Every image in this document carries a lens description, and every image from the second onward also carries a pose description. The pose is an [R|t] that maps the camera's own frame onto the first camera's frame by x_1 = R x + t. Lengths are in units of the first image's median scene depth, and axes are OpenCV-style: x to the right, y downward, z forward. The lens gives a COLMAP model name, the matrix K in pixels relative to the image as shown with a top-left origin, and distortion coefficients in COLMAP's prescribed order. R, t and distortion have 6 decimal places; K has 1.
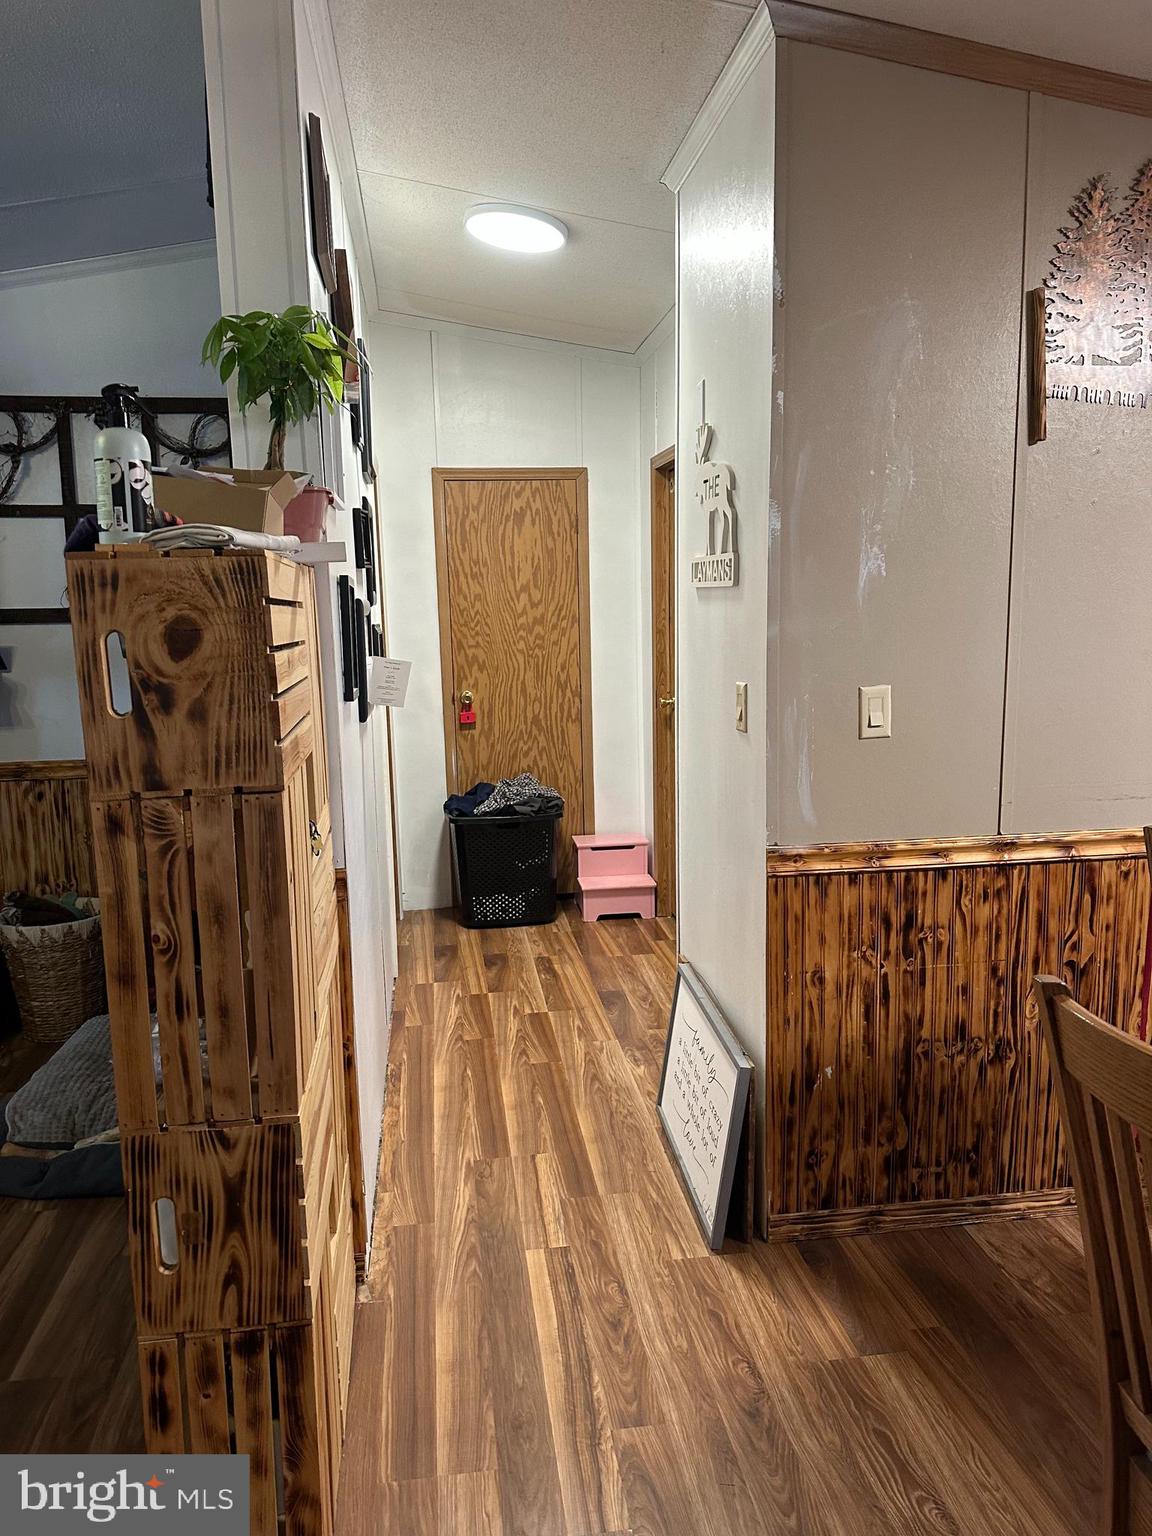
lens RADIAL K [[1088.6, 0, 576.0], [0, 1088.6, 768.0], [0, 0, 1]] dist [0.042838, -0.056556]
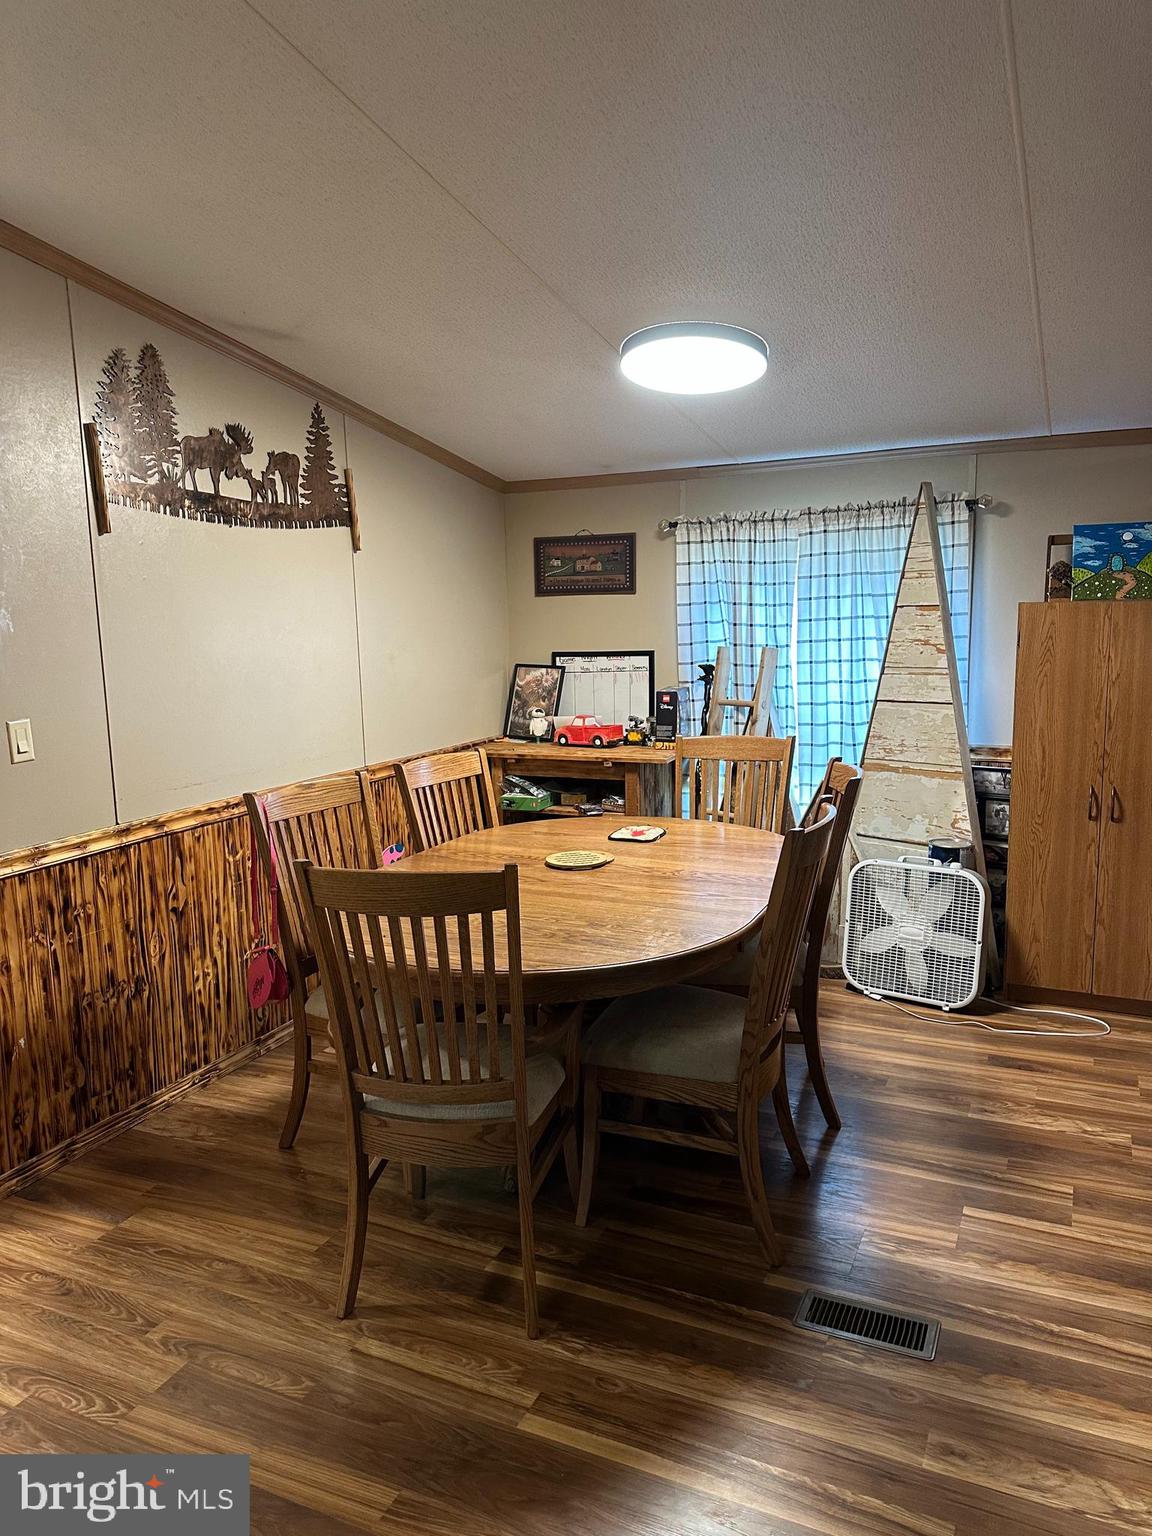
lens RADIAL K [[1088.6, 0, 576.0], [0, 1088.6, 768.0], [0, 0, 1]] dist [0.042838, -0.056556]
pose [[0.544978, -0.123064, 0.829370, -0.399268], [0.143591, 0.988255, 0.052287, 0.003325], [-0.826063, 0.090595, 0.556248, -0.203478]]
